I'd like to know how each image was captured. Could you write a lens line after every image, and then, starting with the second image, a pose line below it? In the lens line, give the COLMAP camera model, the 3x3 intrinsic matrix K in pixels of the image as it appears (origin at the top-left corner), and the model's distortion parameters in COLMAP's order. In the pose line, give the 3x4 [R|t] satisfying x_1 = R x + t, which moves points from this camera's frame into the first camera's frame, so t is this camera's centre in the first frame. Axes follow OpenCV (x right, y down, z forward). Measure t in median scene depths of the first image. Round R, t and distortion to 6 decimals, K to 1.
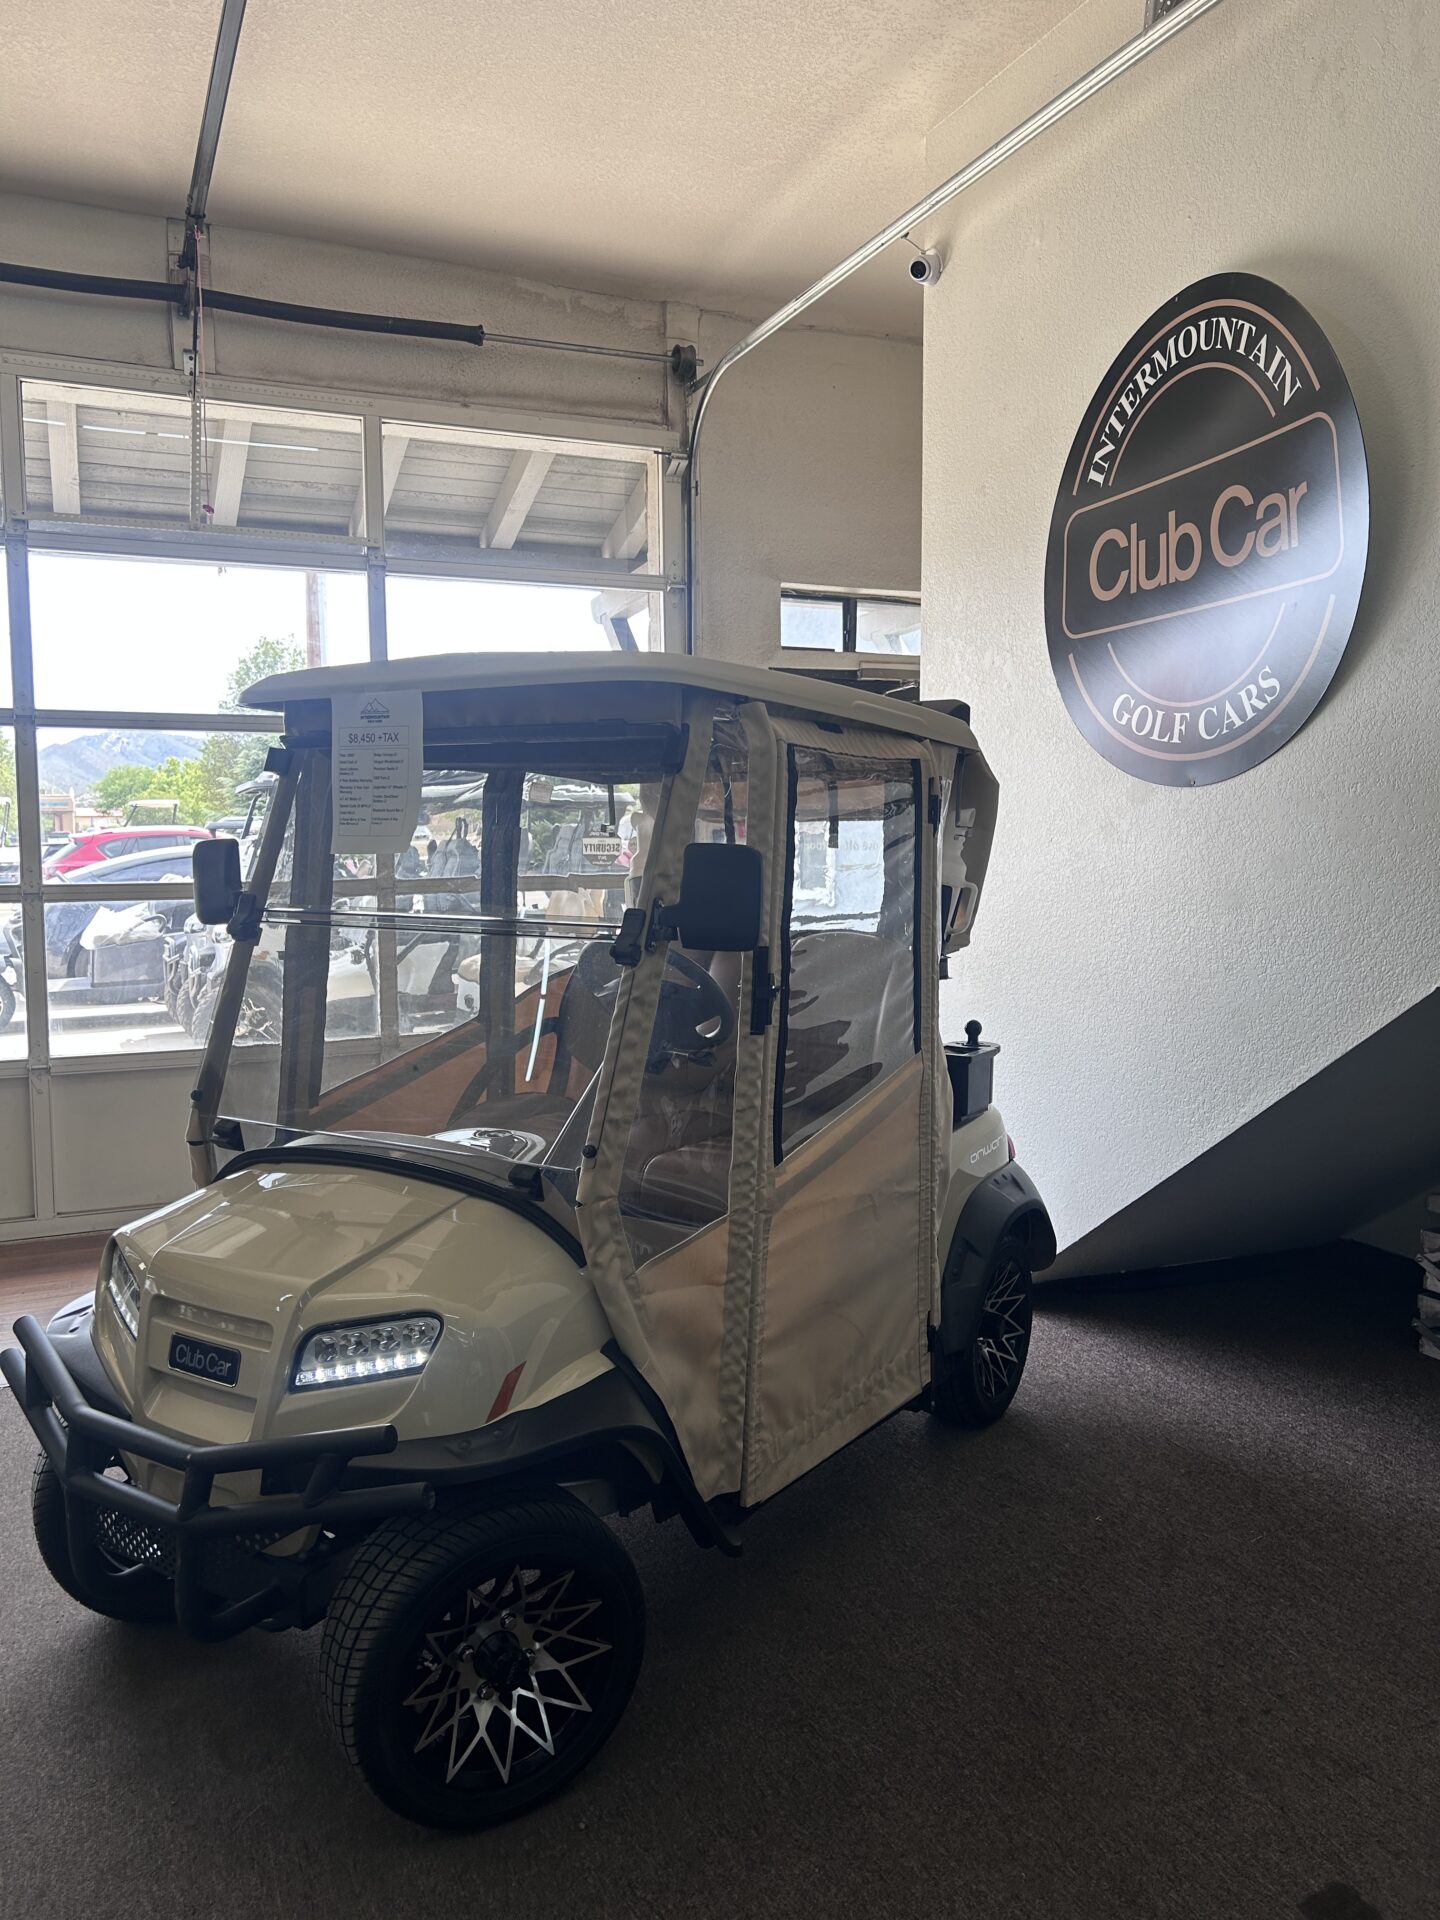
lens RADIAL K [[1454.0, 0, 726.7], [0, 1454.0, 944.4], [0, 0, 1]] dist [0.047289, -0.053832]
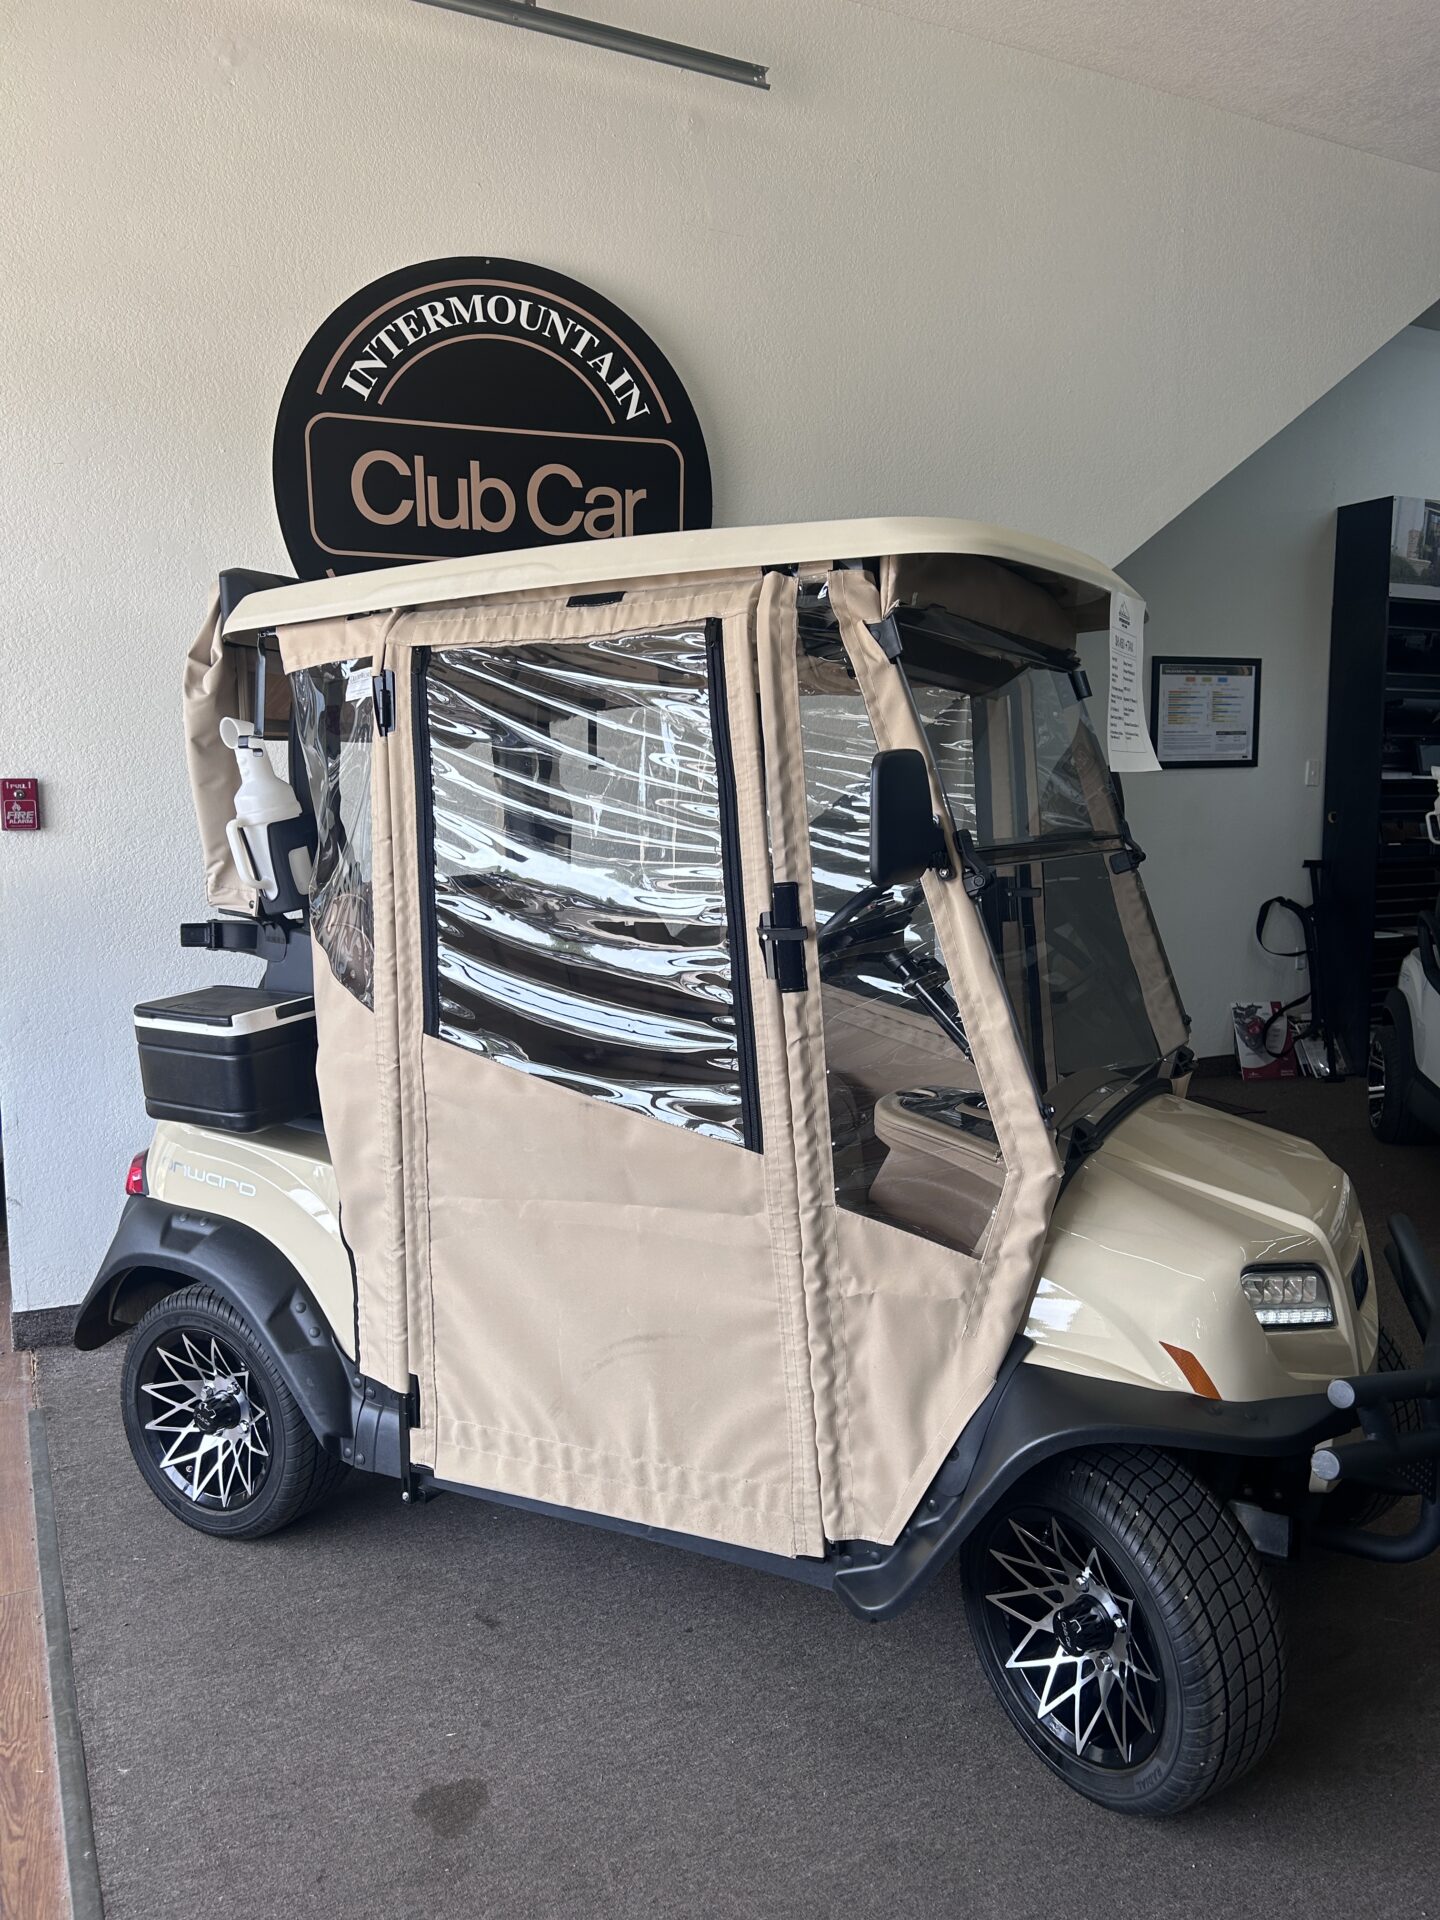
lens RADIAL K [[1454.0, 0, 755.7], [0, 1454.0, 946.4], [0, 0, 1]] dist [0.047289, -0.053832]
pose [[-0.041696, -0.106049, 0.993486, -0.793119], [0.069182, 0.991658, 0.108758, -0.049068], [-0.996732, 0.073267, -0.034012, 0.861157]]
